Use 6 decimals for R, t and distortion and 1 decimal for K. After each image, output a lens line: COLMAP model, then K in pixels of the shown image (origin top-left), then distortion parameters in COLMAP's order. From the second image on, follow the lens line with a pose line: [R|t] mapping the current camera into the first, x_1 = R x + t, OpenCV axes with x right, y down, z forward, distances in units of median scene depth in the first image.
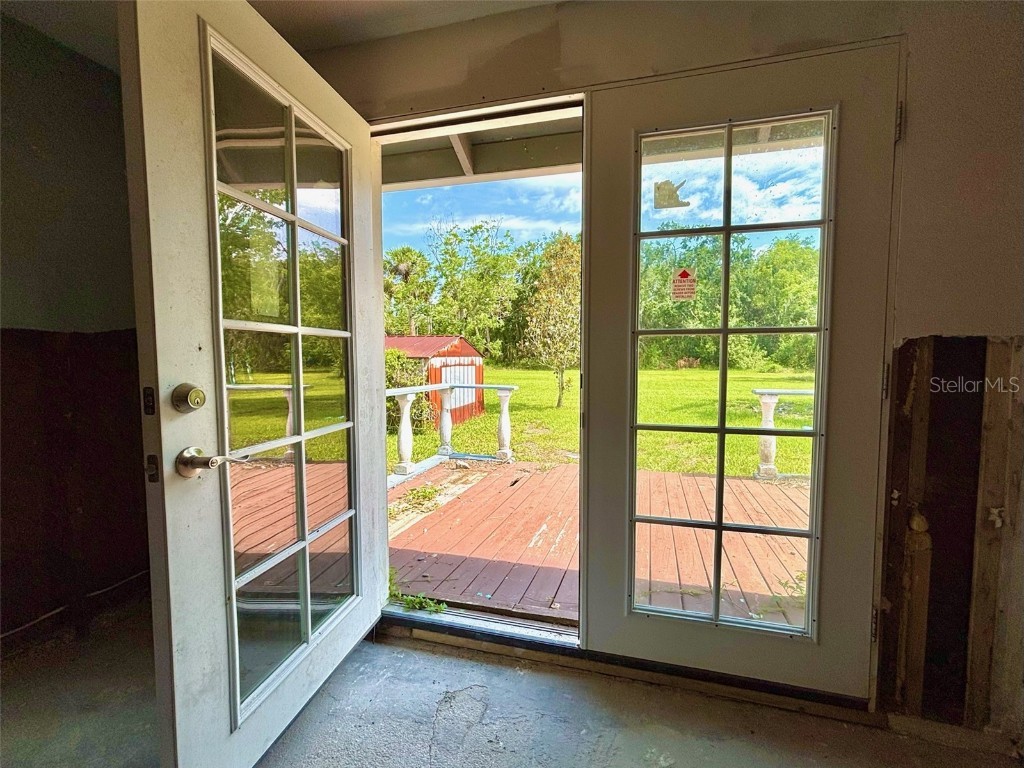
lens RADIAL K [[468.2, 0, 514.8], [0, 468.2, 388.6], [0, 0, 1]] dist [-0.010420, 0.000039]
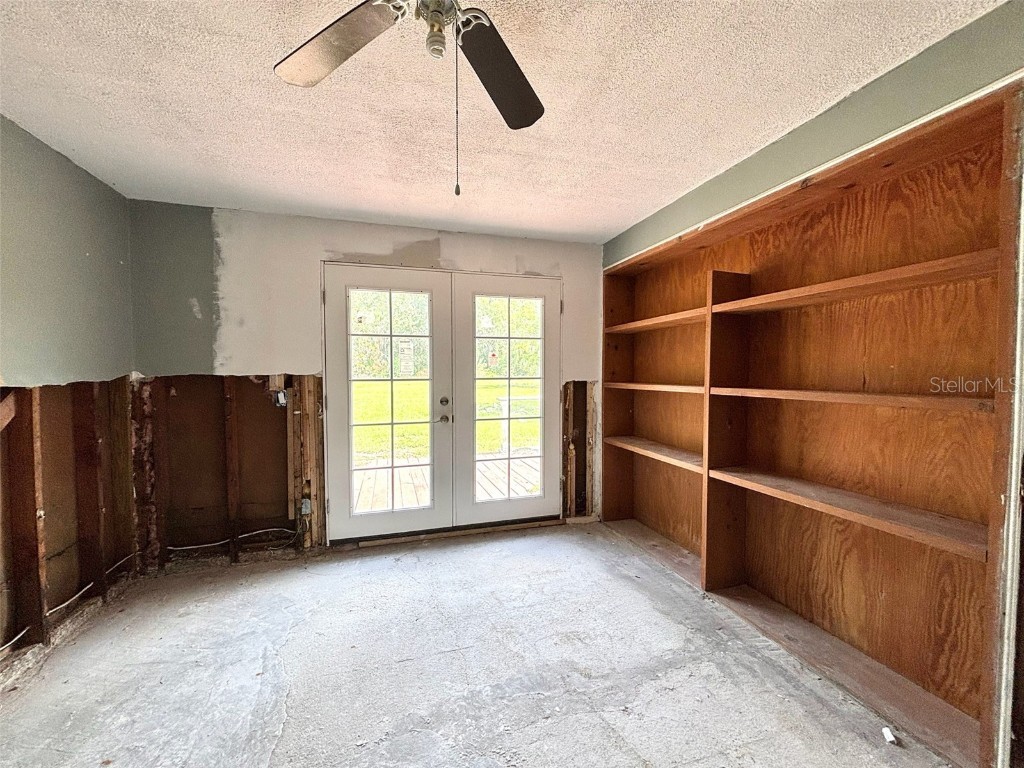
lens RADIAL K [[411.7, 0, 511.2], [0, 411.7, 383.9], [0, 0, 1]] dist [-0.004810, -0.000260]
pose [[0.836545, -0.023141, 0.547409, -0.774264], [0.032796, 0.999431, -0.007868, -0.078796], [-0.546916, 0.024535, 0.836828, -0.875802]]
